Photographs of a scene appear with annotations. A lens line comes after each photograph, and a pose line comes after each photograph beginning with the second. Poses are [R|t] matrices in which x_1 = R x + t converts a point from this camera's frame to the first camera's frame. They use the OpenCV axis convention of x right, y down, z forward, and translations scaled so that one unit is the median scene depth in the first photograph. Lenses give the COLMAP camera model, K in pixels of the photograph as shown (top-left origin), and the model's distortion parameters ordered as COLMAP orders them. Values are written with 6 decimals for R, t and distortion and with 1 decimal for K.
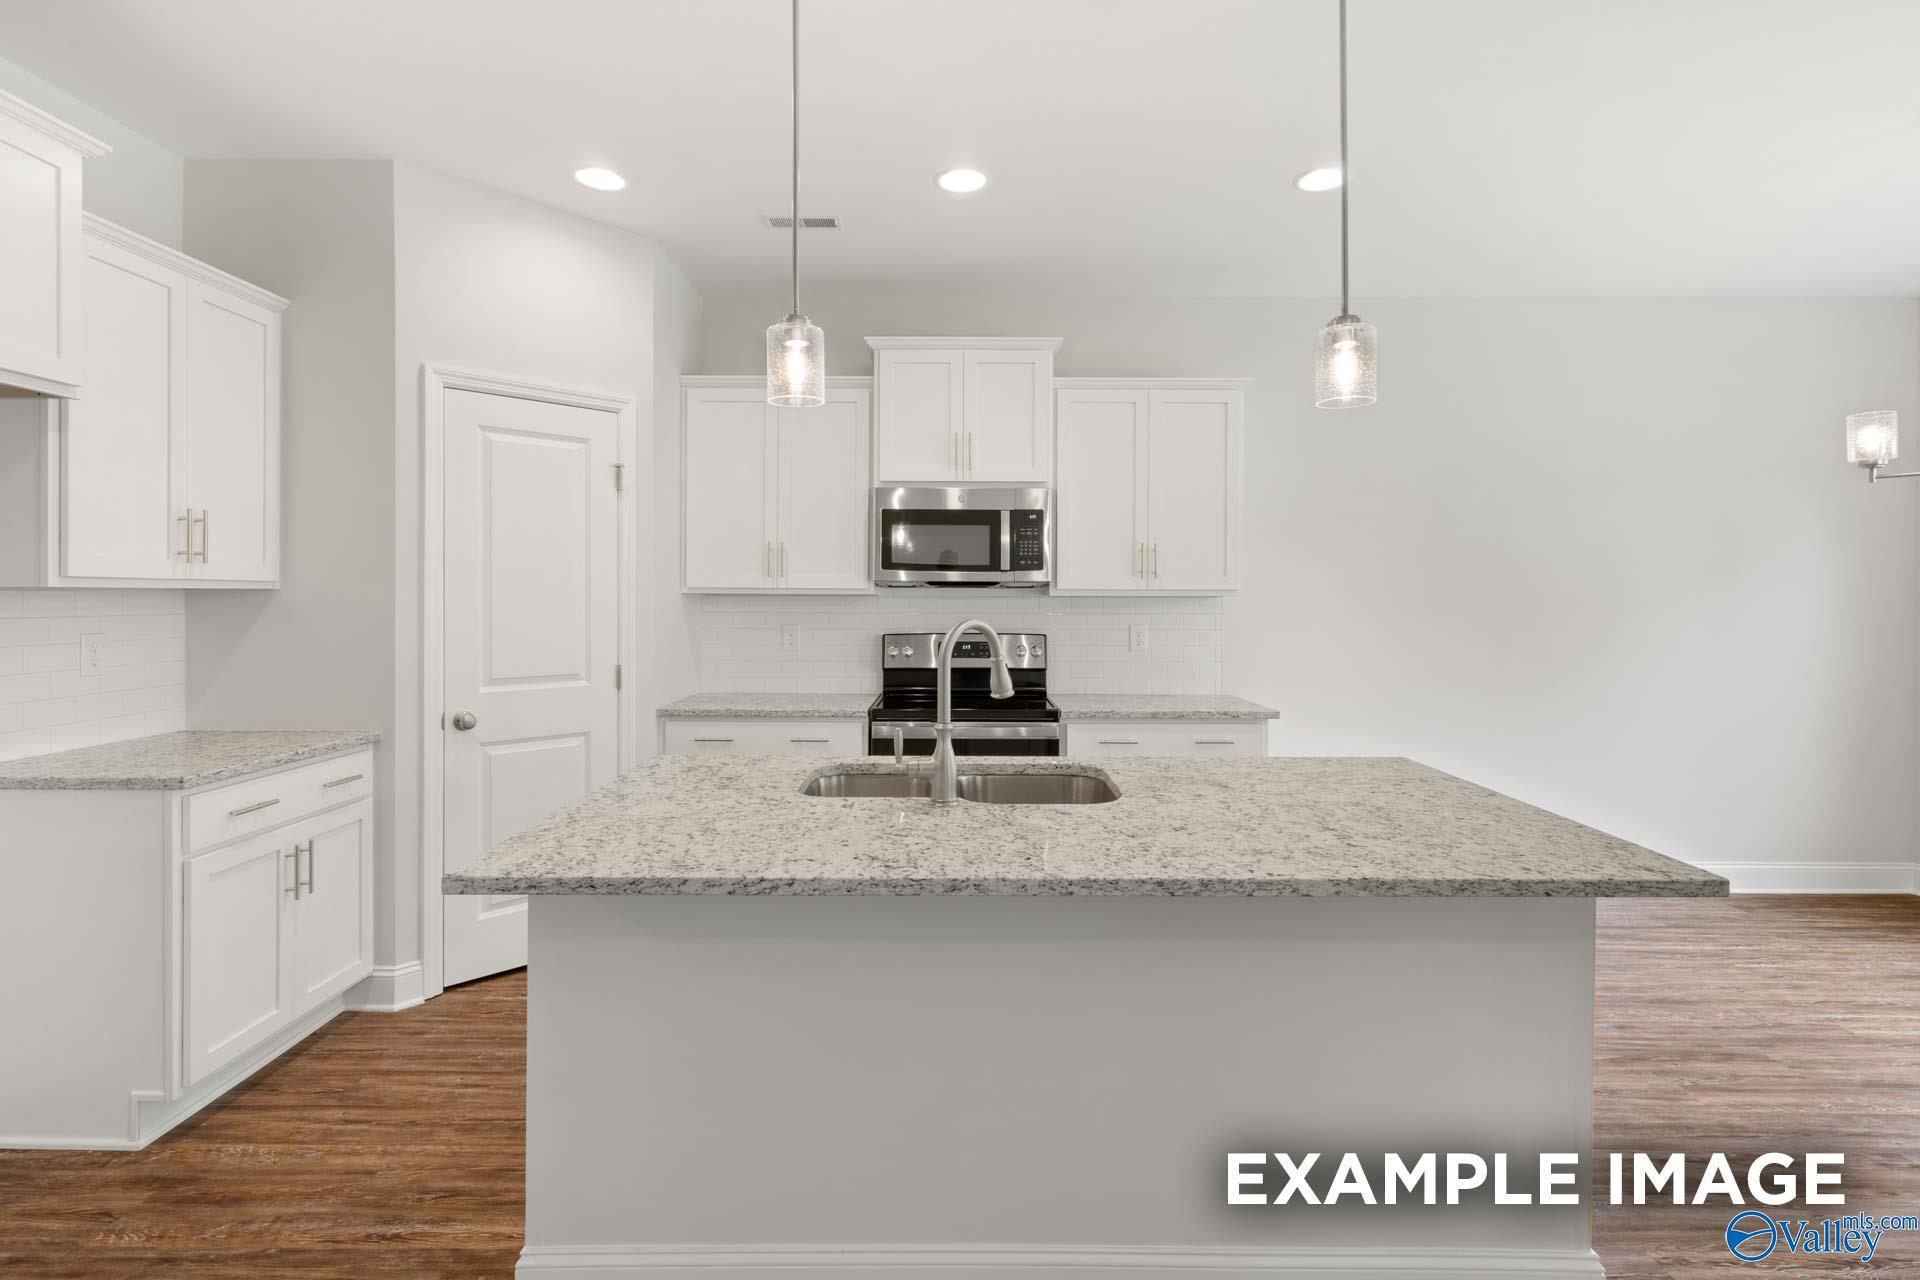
lens RADIAL K [[932.4, 0, 957.0], [0, 932.4, 598.4], [0, 0, 1]] dist [0.004033, 0.000253]
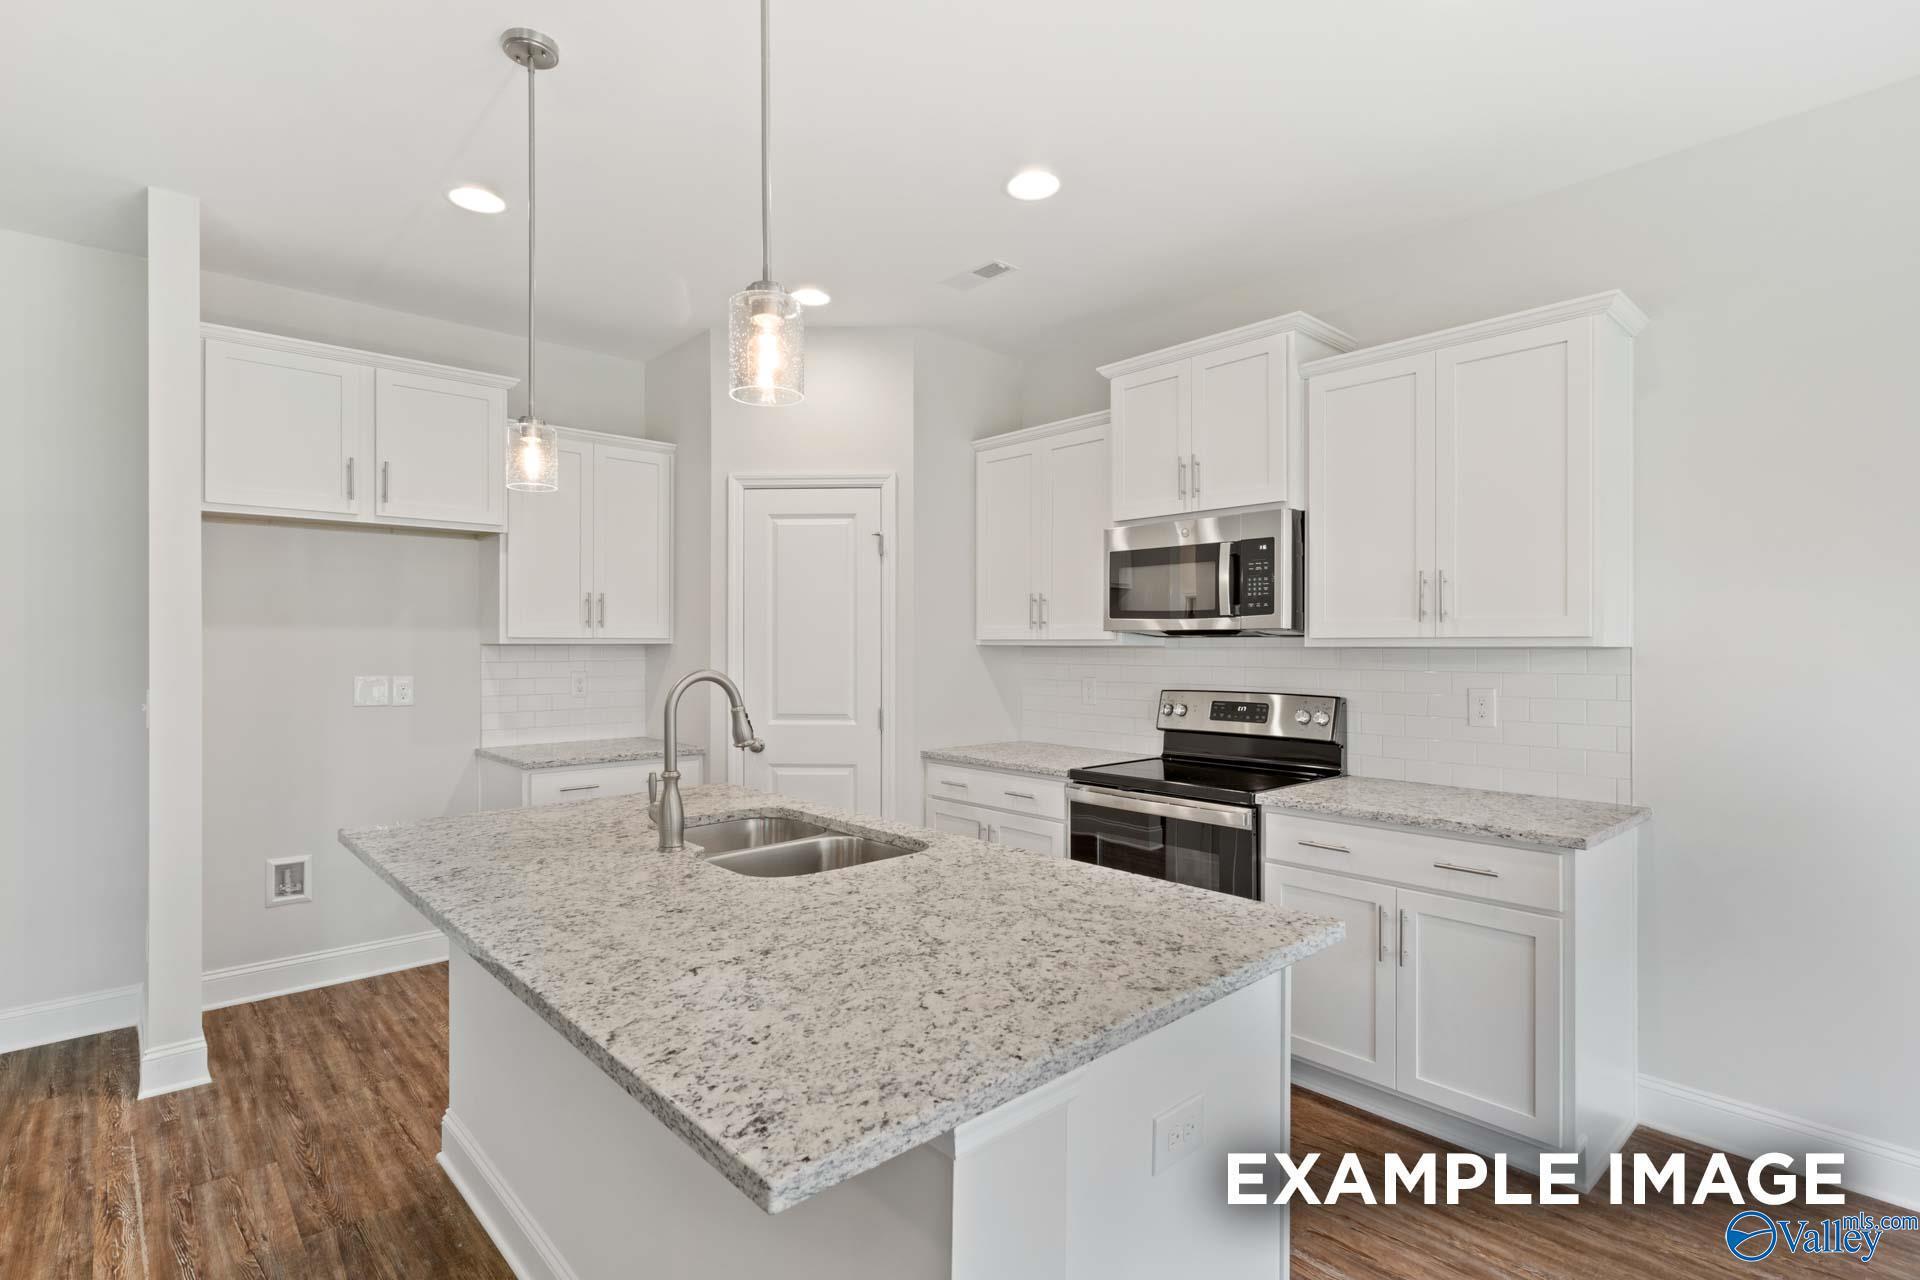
lens RADIAL K [[932.4, 0, 962.1], [0, 932.4, 639.3], [0, 0, 1]] dist [0.004033, 0.000253]
pose [[0.665061, -0.008462, -0.746741, 0.503630], [-0.000301, 0.999933, -0.011599, 0.000057], [0.746789, 0.007939, 0.665014, 0.285425]]
